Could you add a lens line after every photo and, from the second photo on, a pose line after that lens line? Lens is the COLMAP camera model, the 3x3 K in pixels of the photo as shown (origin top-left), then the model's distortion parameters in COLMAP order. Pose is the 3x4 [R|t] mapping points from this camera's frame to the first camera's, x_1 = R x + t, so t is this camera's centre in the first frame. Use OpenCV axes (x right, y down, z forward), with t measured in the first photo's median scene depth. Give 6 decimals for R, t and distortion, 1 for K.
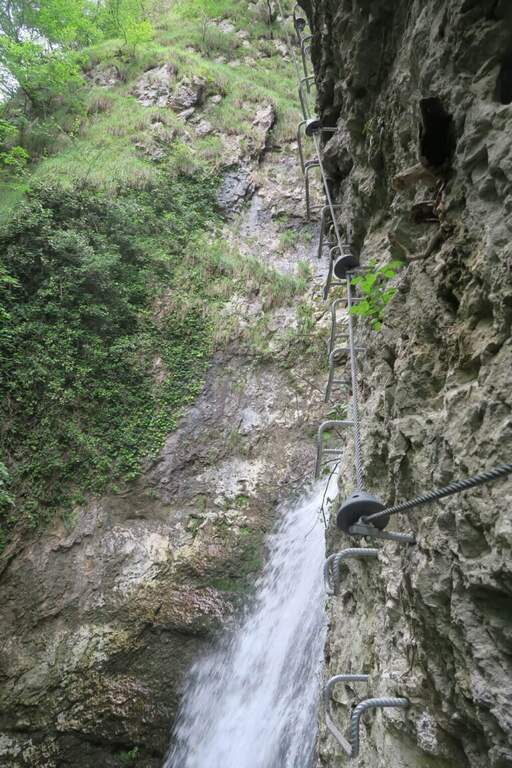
lens RADIAL K [[548.4, 0, 255.8], [0, 548.4, 384.1], [0, 0, 1]] dist [-0.003143, 0.001348]
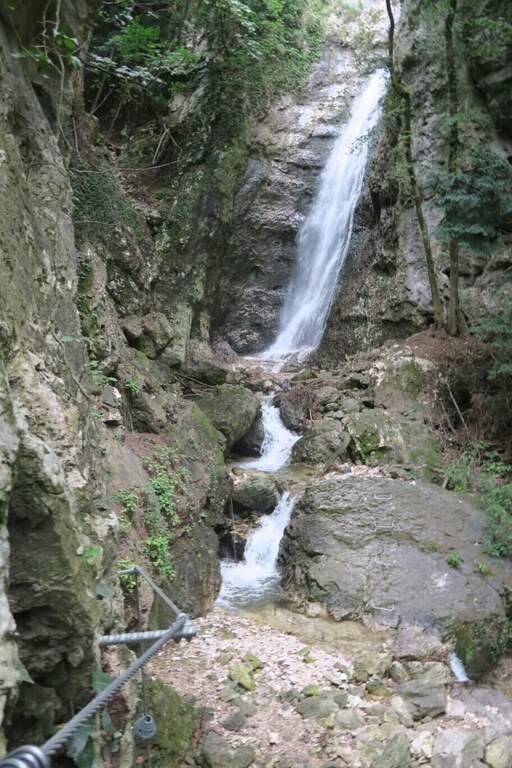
lens RADIAL K [[548.4, 0, 256.2], [0, 548.4, 383.8], [0, 0, 1]] dist [-0.003143, 0.001348]
pose [[0.996425, 0.000982, 0.084481, -0.656825], [-0.033127, 0.924406, 0.379970, 0.492713], [-0.077722, -0.381410, 0.921133, -2.040634]]
